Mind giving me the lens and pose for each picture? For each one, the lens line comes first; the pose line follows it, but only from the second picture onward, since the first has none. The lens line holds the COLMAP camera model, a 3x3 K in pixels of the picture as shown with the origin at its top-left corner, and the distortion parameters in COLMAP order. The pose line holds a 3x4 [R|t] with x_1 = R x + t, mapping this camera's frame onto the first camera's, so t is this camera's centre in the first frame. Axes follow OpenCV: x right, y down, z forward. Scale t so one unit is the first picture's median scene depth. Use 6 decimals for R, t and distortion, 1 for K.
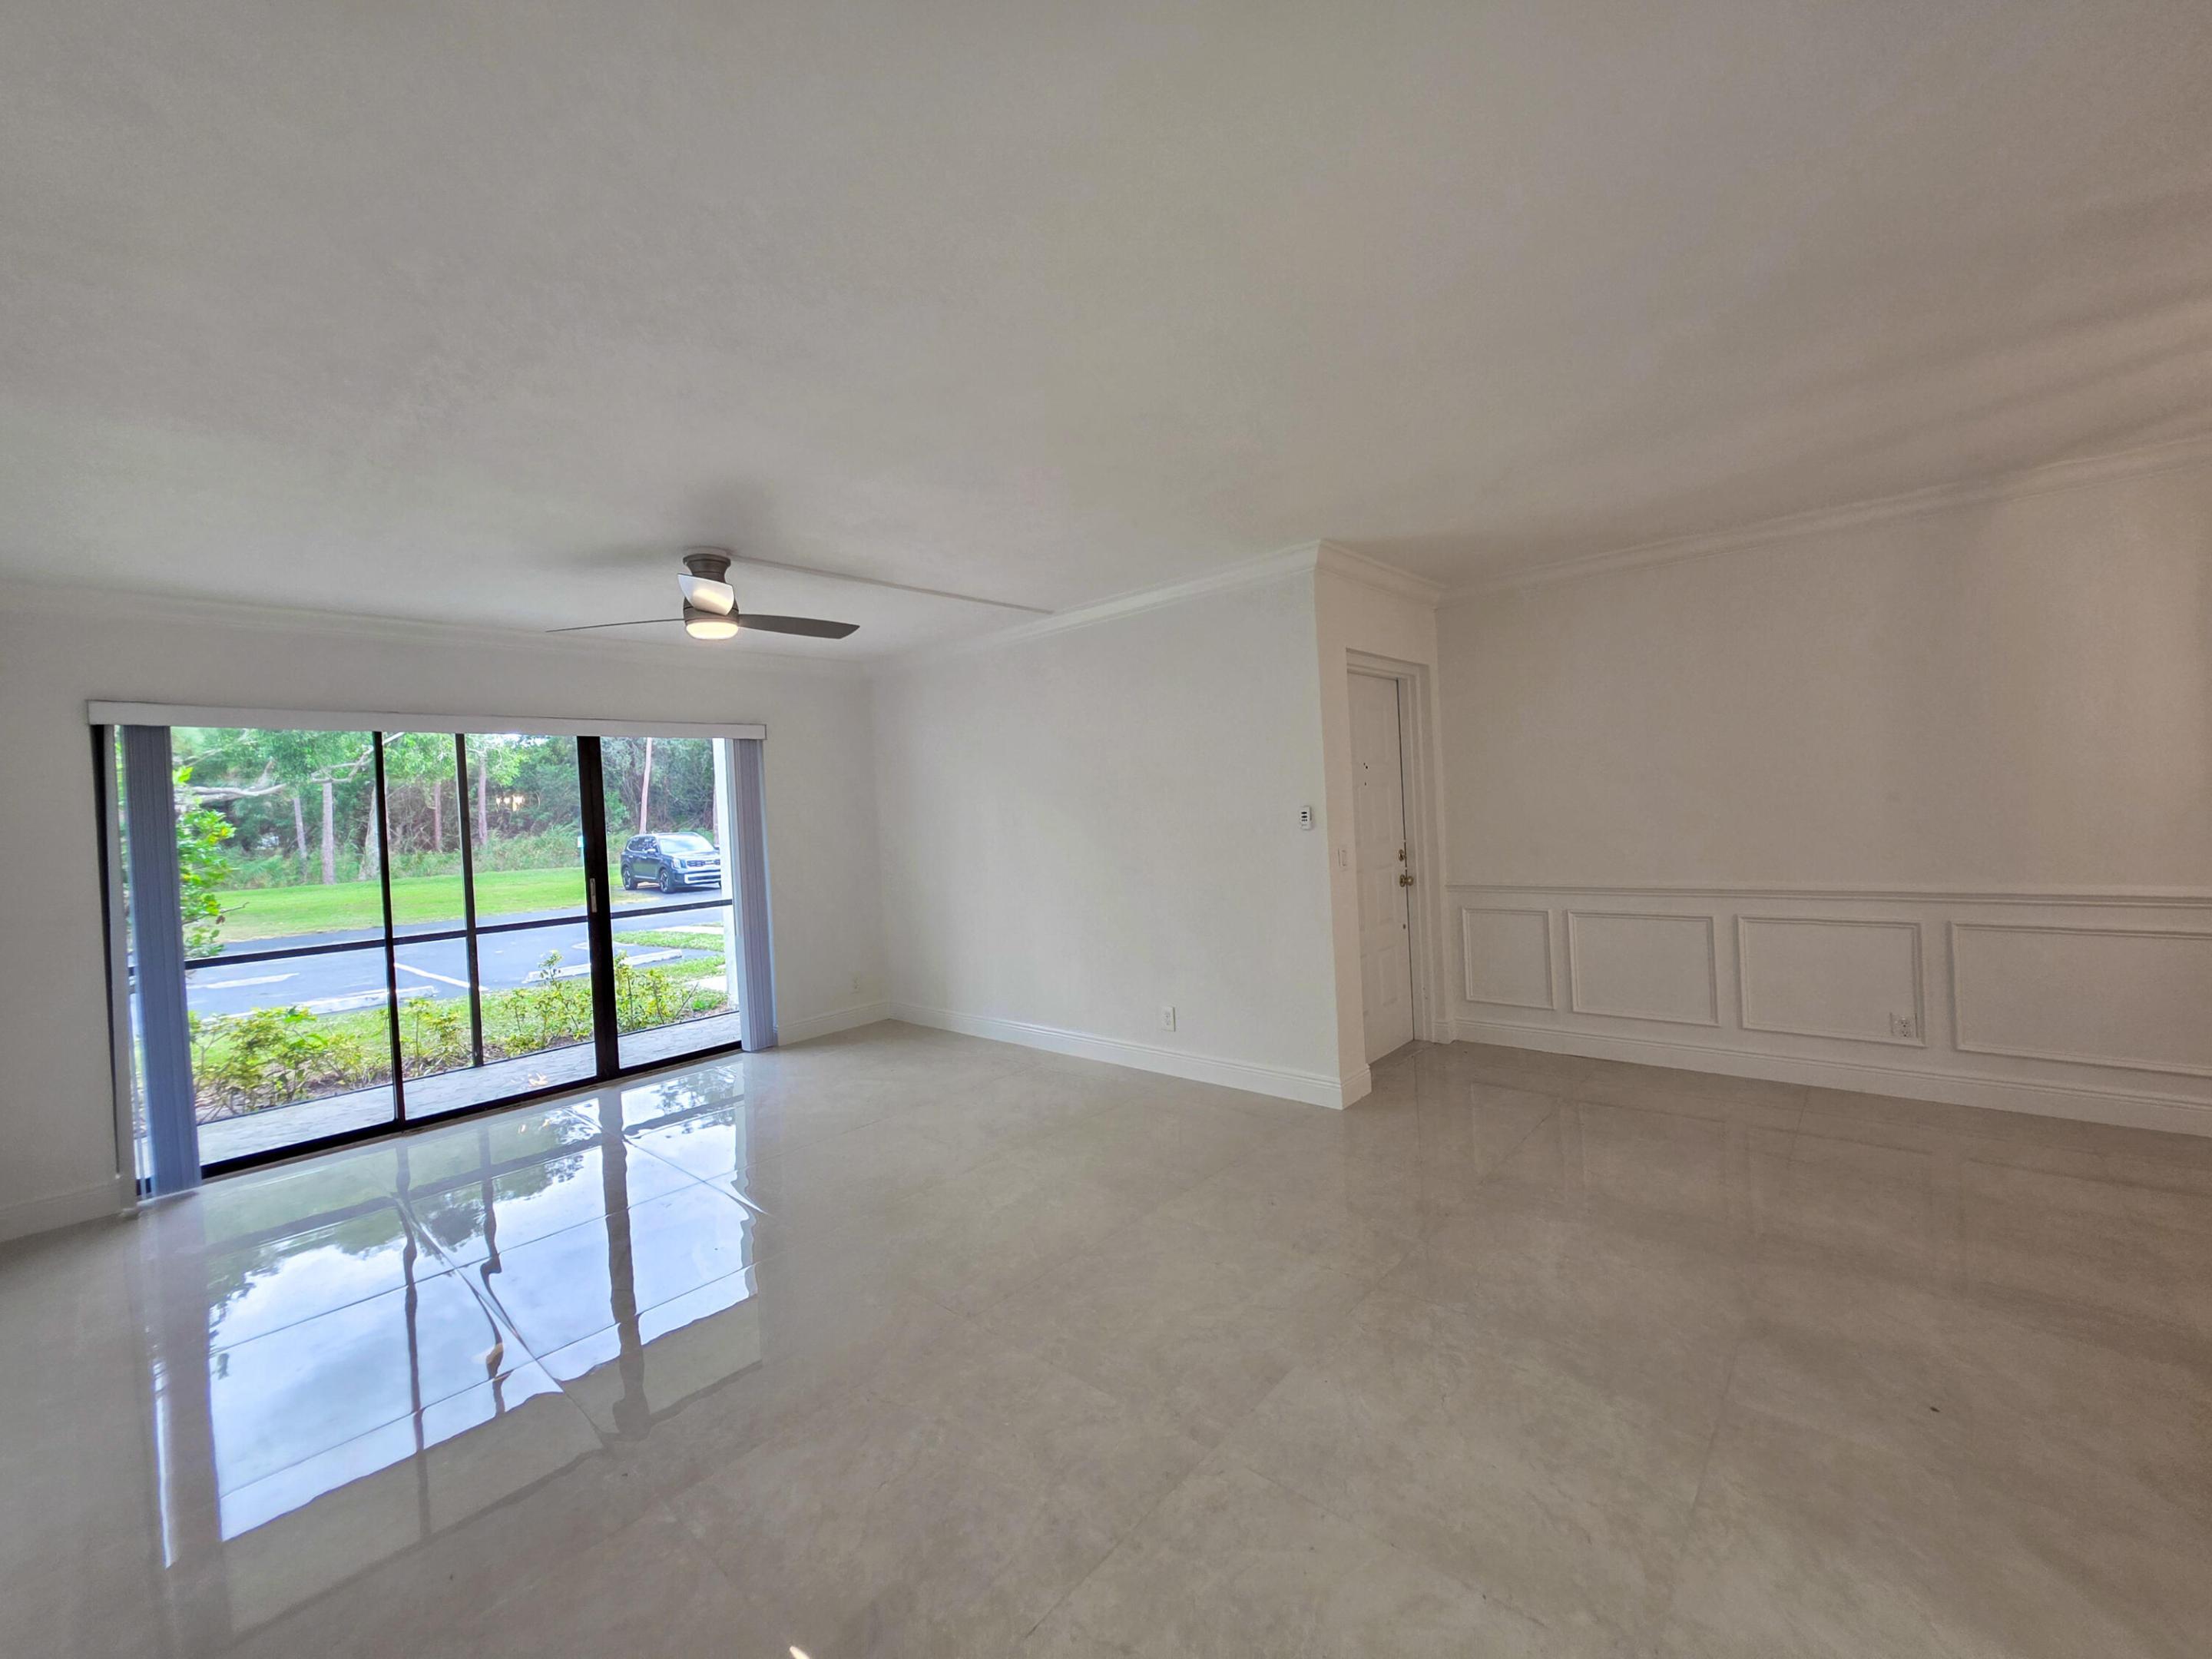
lens RADIAL K [[895.1, 0, 1117.4], [0, 895.1, 817.5], [0, 0, 1]] dist [0.000599, 0.000965]
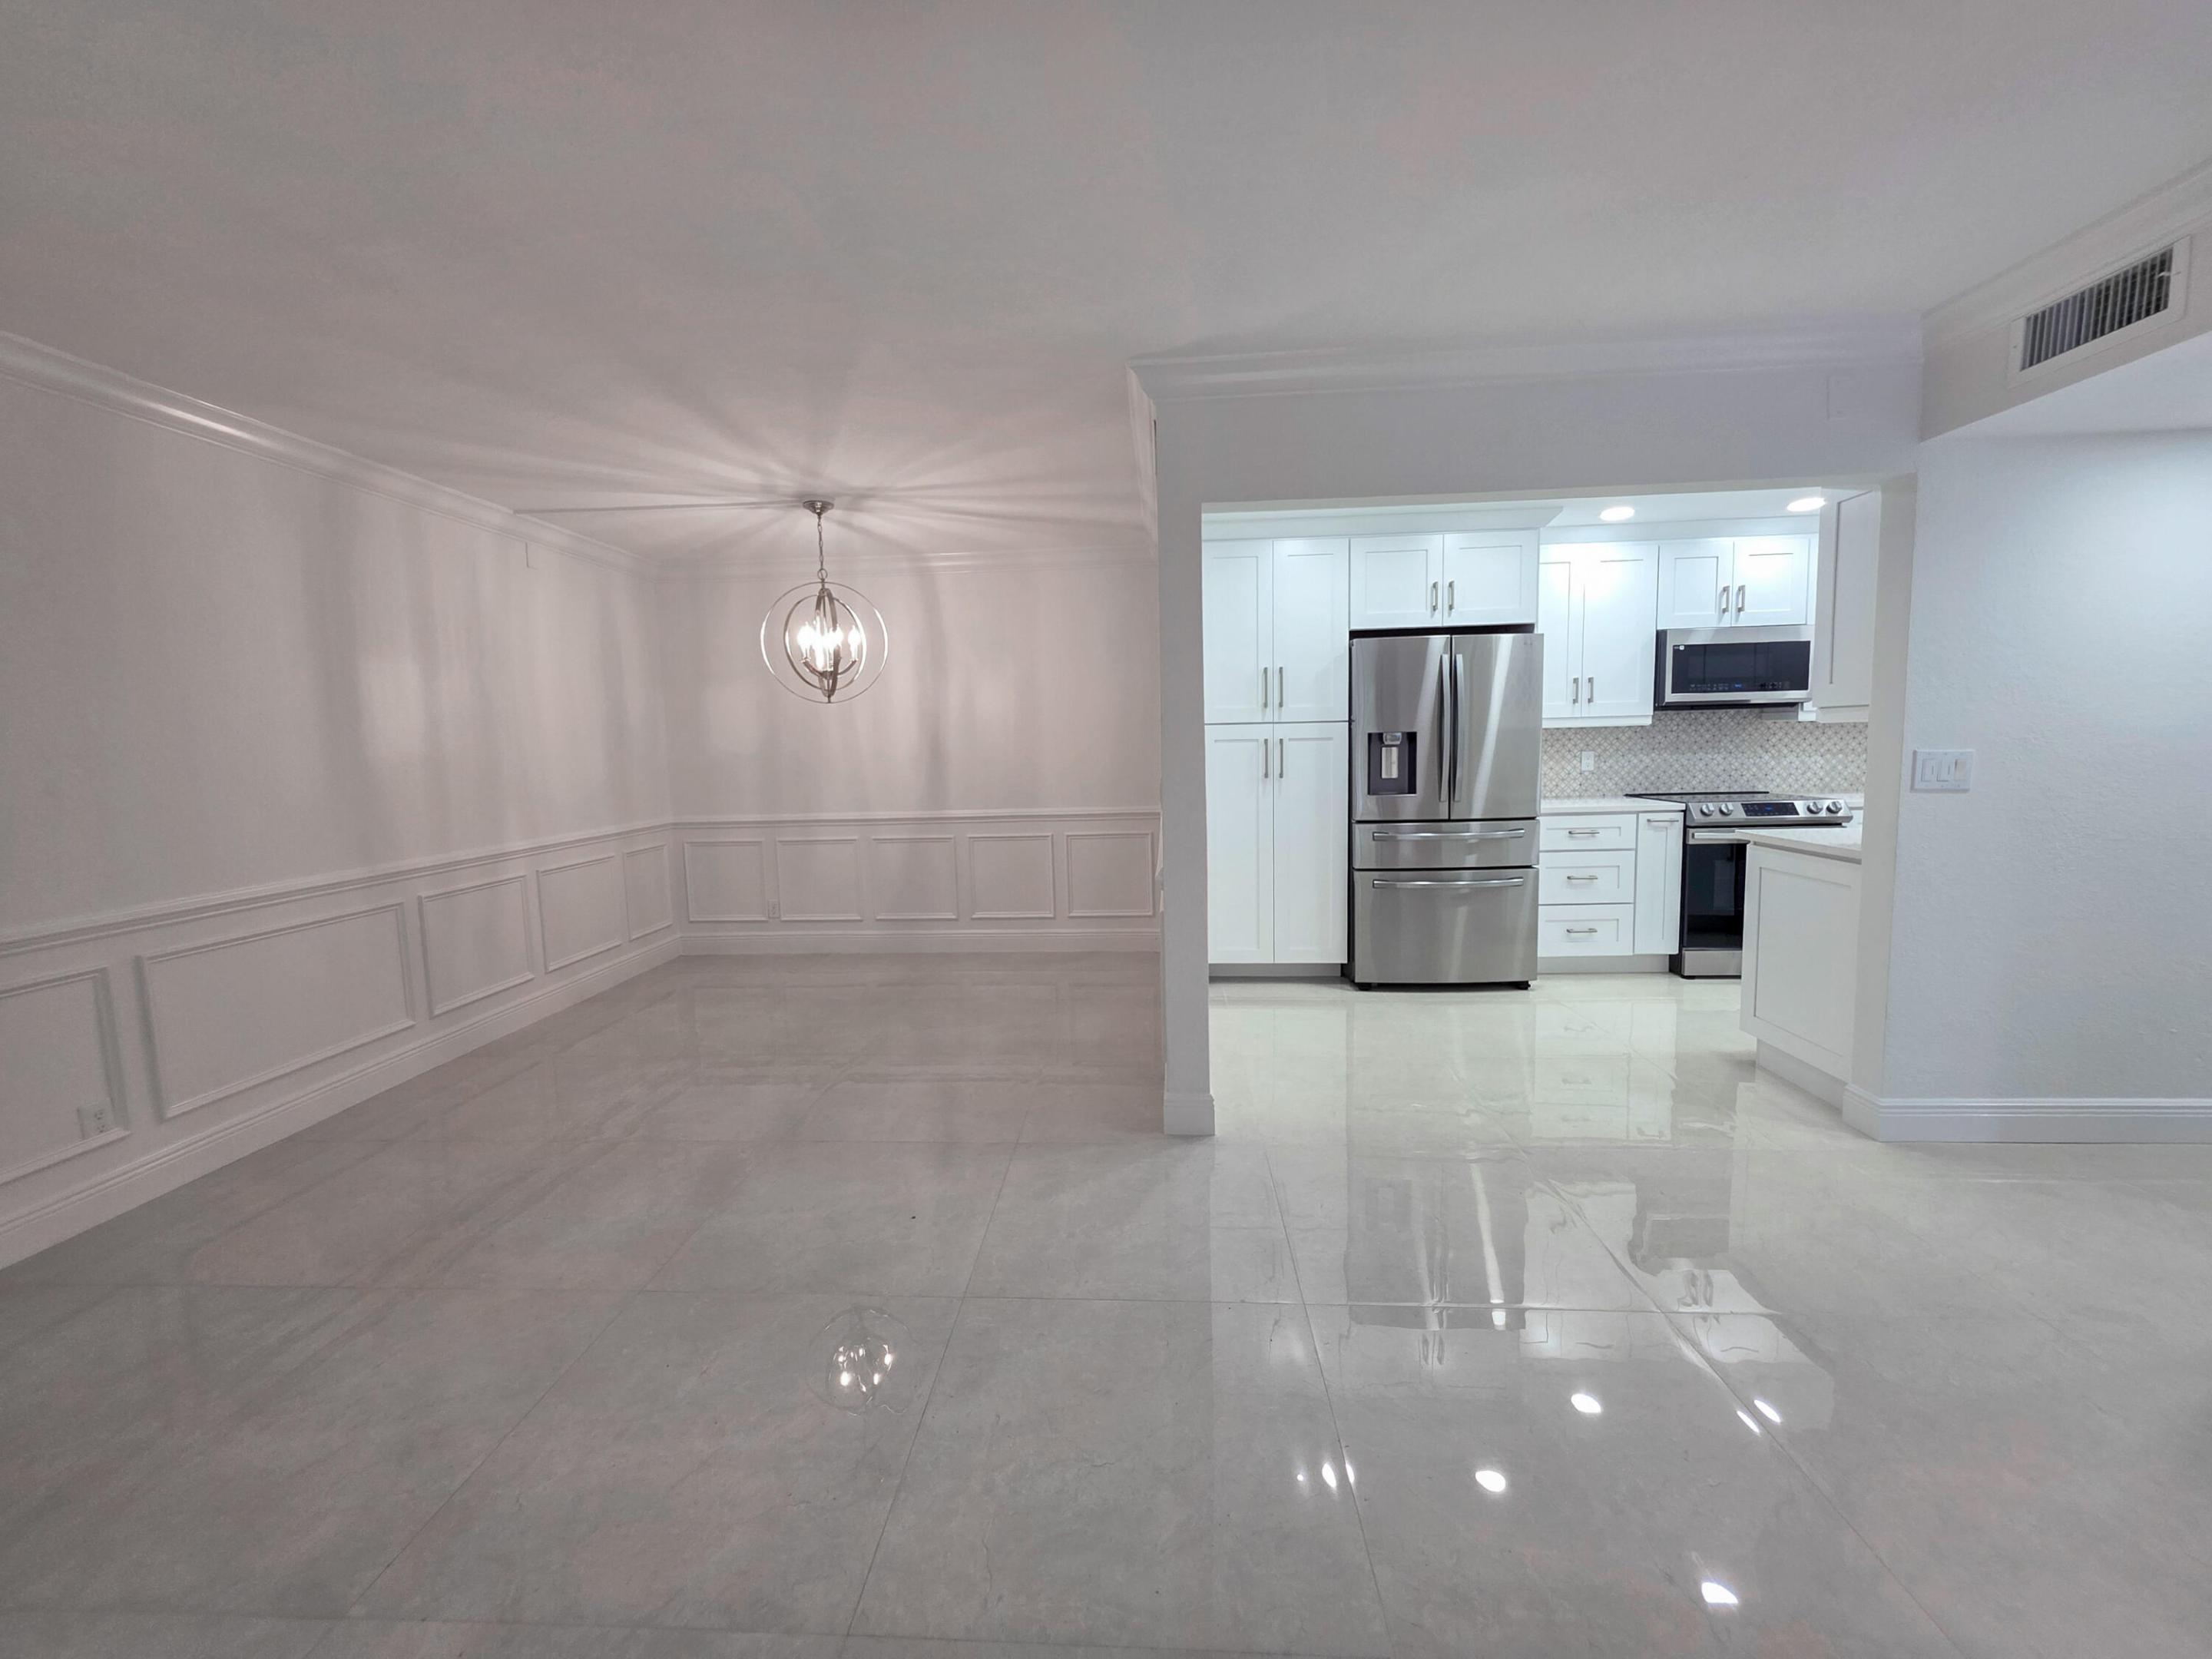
lens RADIAL K [[895.1, 0, 1103.2], [0, 895.1, 822.4], [0, 0, 1]] dist [0.000599, 0.000965]
pose [[-0.598658, -0.009118, 0.800953, -0.122904], [0.068150, 0.995730, 0.062273, 0.010264], [-0.798100, 0.091865, -0.595480, 0.632322]]
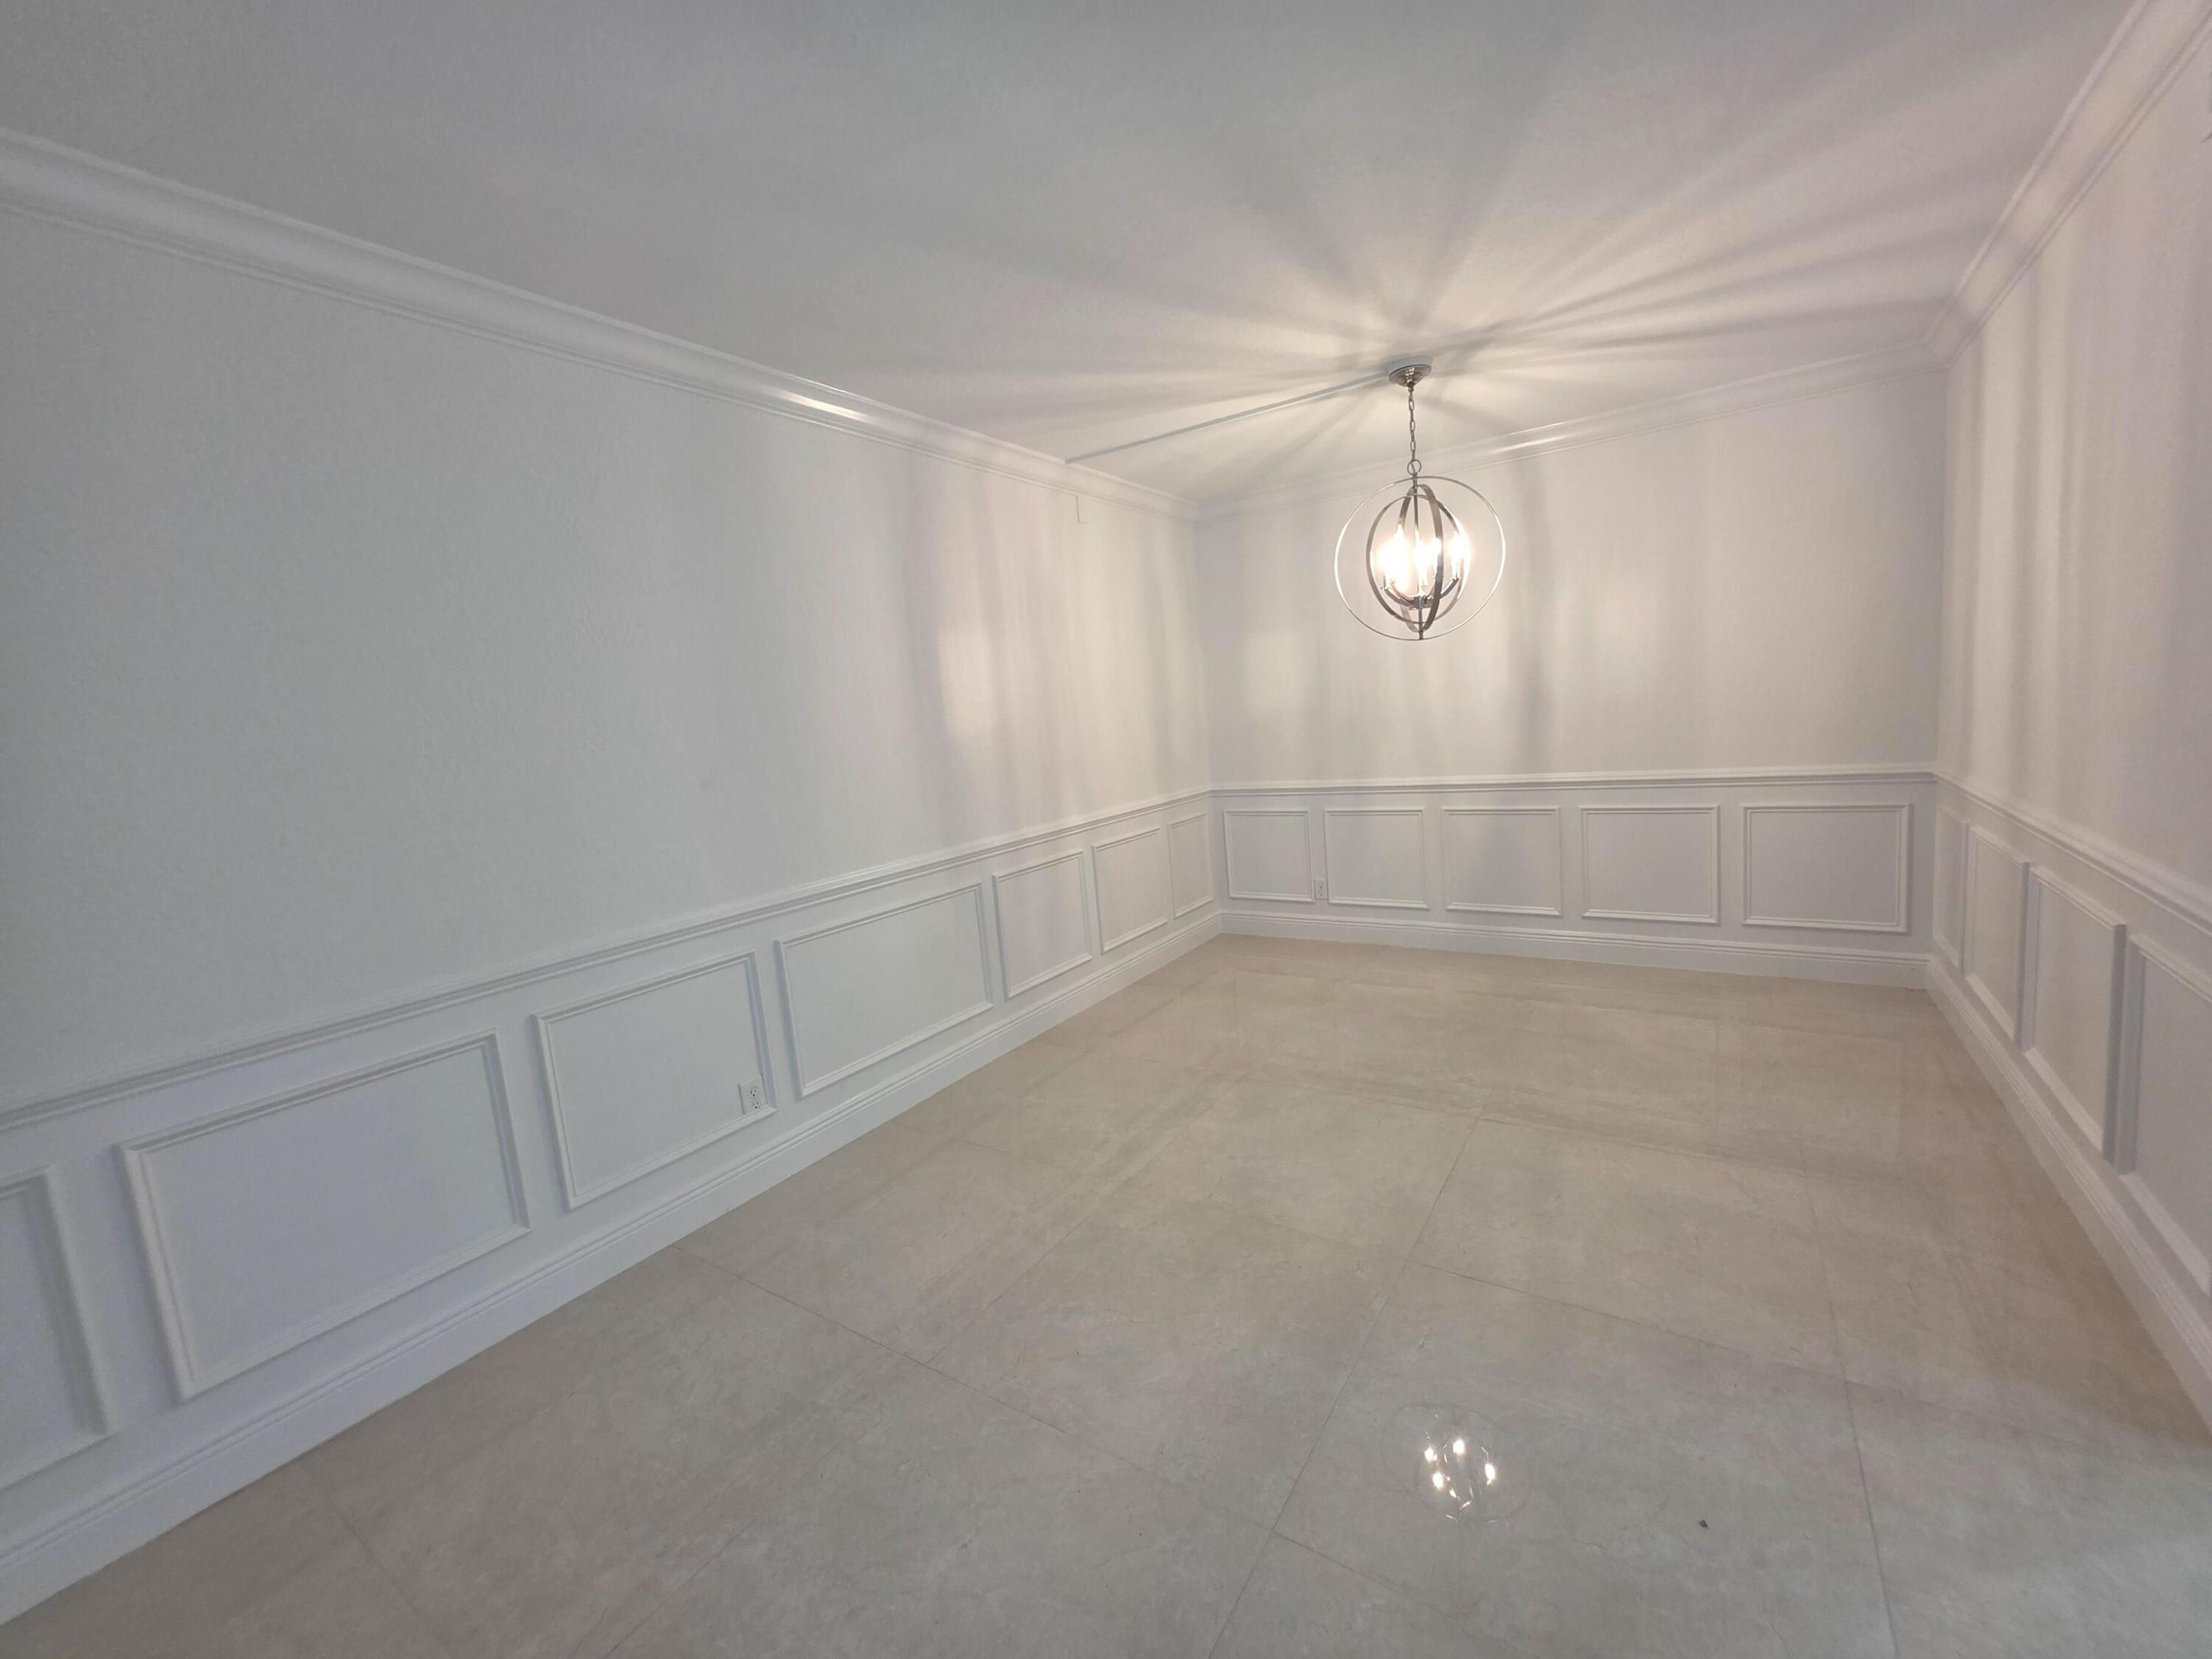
lens RADIAL K [[895.1, 0, 1103.7], [0, 895.1, 827.4], [0, 0, 1]] dist [0.000599, 0.000965]
pose [[-0.116306, -0.066011, 0.991017, 0.111849], [0.104273, 0.991463, 0.078279, -0.009203], [-0.987725, 0.112440, -0.108430, 0.634358]]
